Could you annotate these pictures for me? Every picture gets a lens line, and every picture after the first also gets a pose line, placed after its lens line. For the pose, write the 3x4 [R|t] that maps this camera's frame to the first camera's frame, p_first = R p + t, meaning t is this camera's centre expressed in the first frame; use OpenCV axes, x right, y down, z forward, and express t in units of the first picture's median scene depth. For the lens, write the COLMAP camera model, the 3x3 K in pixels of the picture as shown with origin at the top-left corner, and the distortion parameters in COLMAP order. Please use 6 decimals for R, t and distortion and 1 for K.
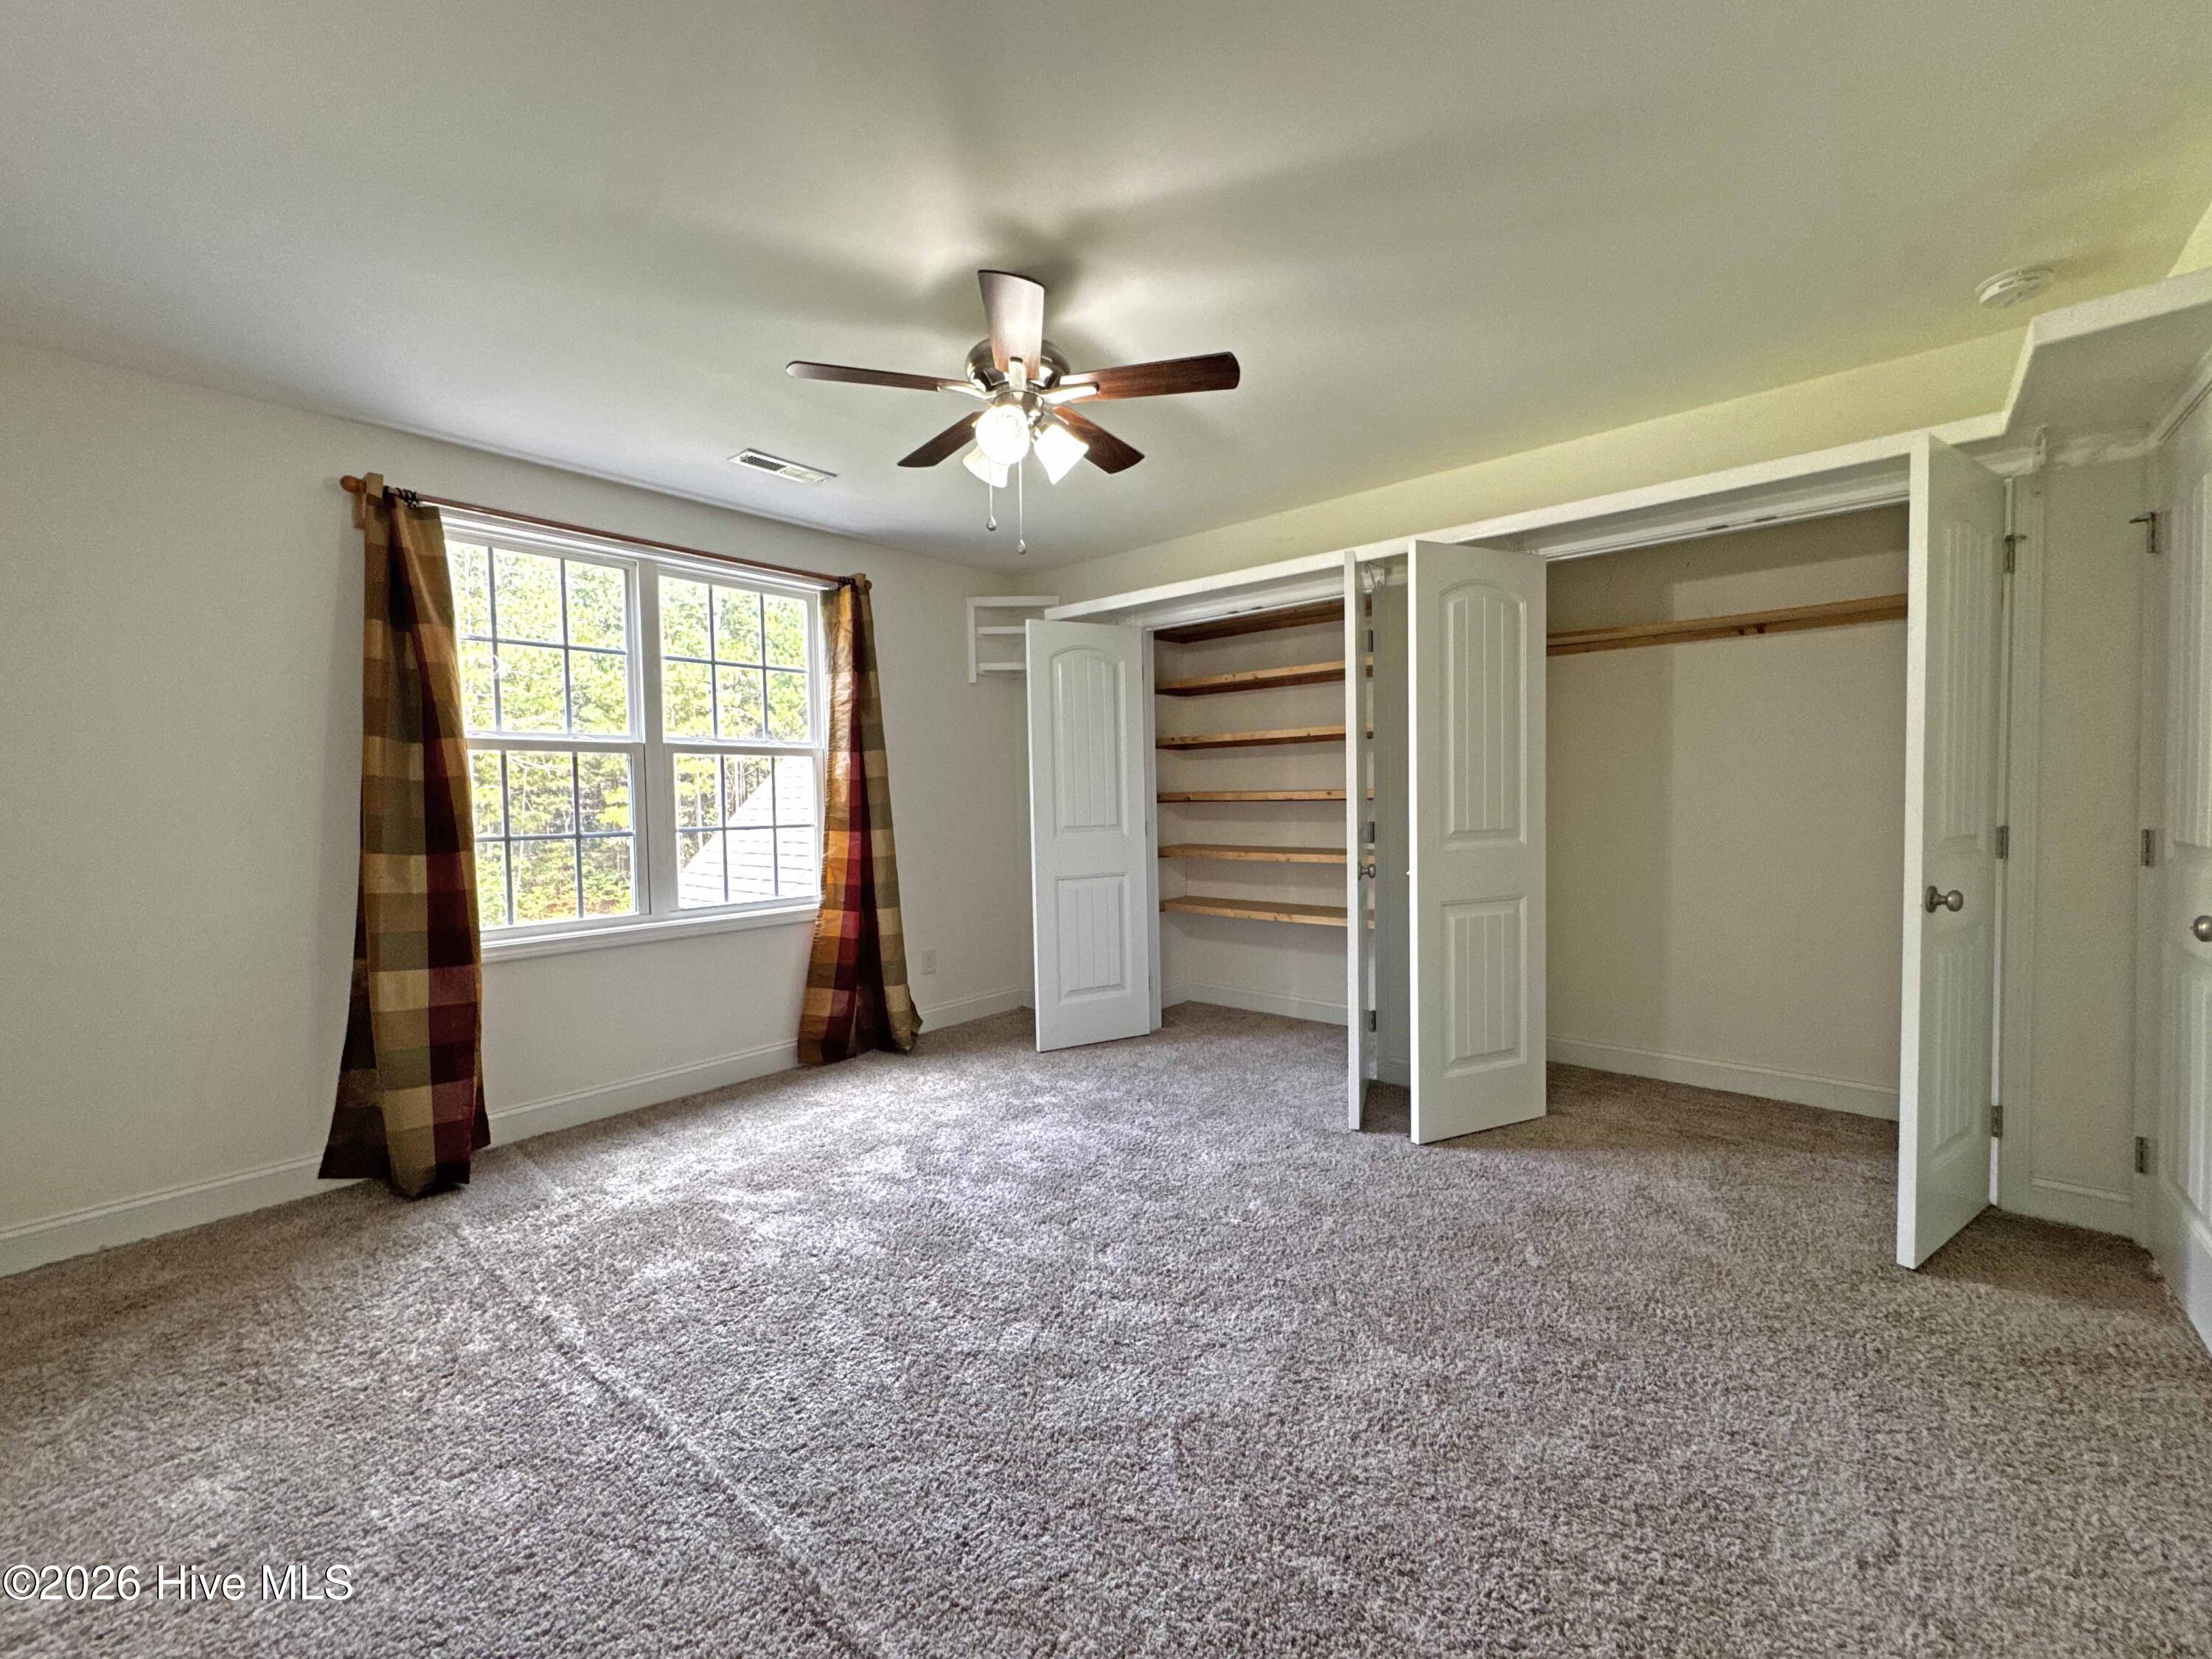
lens RADIAL K [[887.9, 0, 1102.1], [0, 887.9, 831.0], [0, 0, 1]] dist [-0.001572, -0.000036]
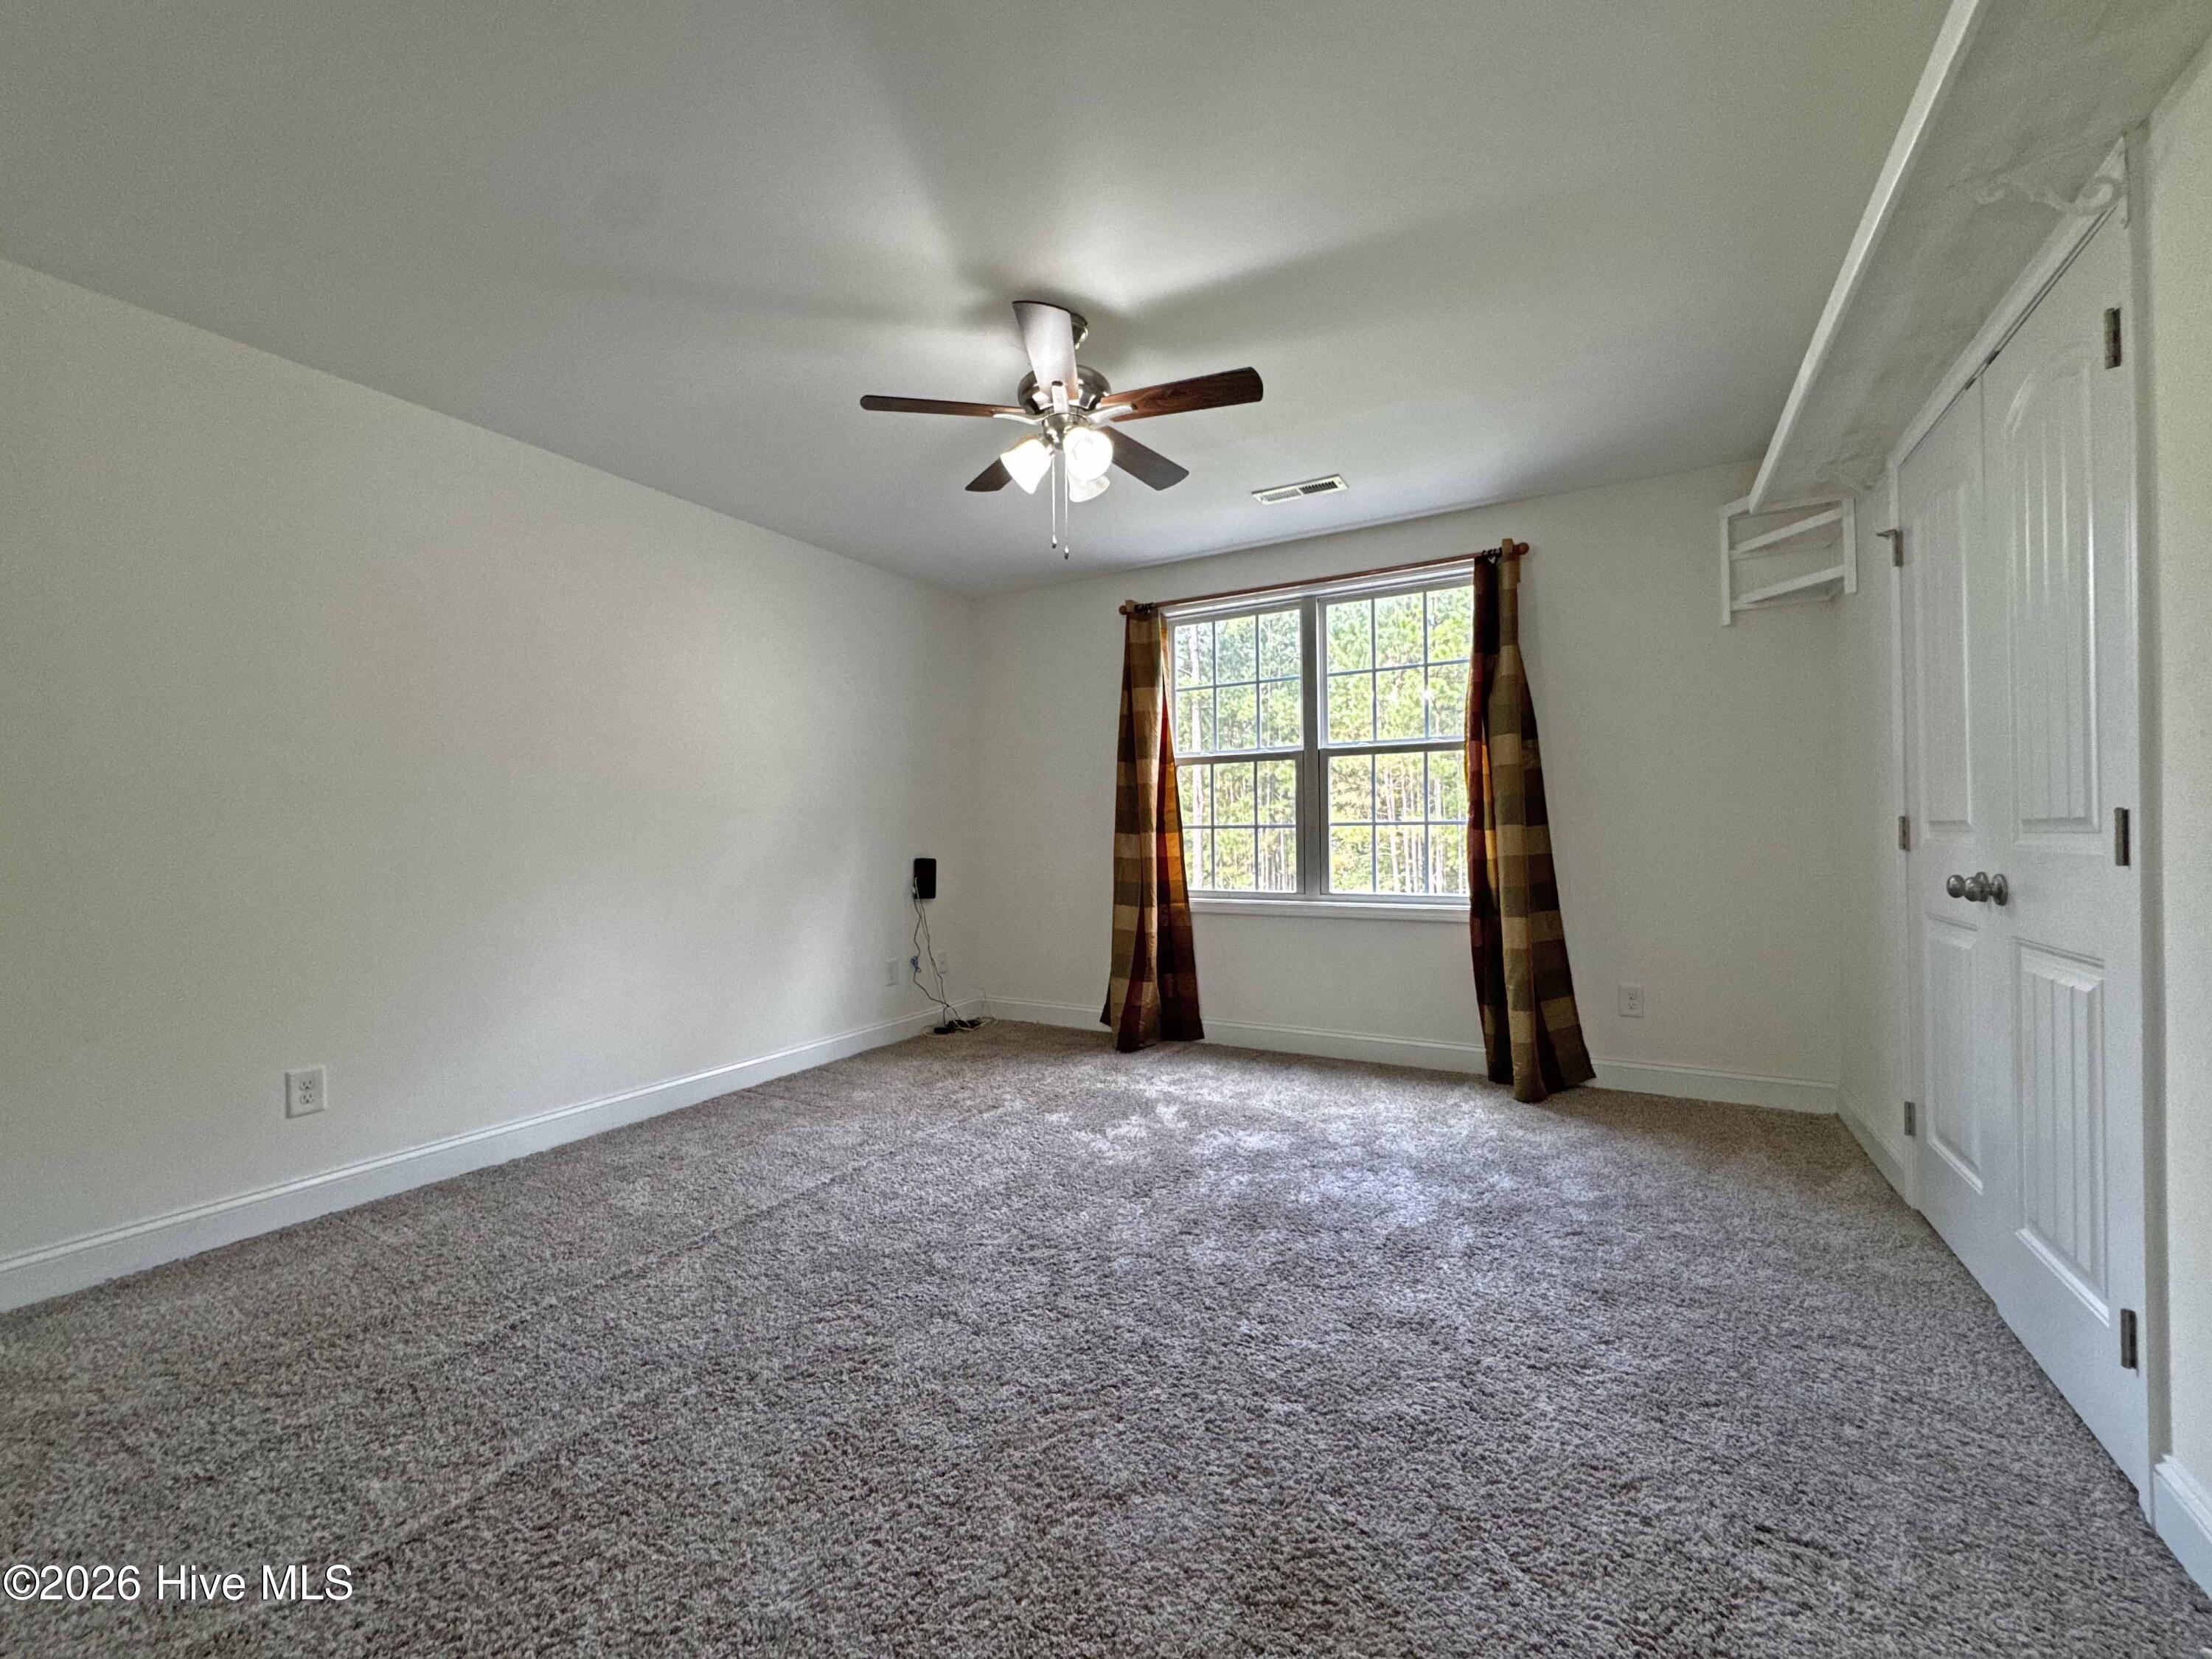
lens RADIAL K [[887.9, 0, 1102.1], [0, 887.9, 831.0], [0, 0, 1]] dist [-0.001572, -0.000036]
pose [[0.192115, 0.012617, -0.981291, 0.707228], [-0.031163, 0.999492, 0.006750, 0.012049], [0.980877, 0.029283, 0.192411, 0.593519]]
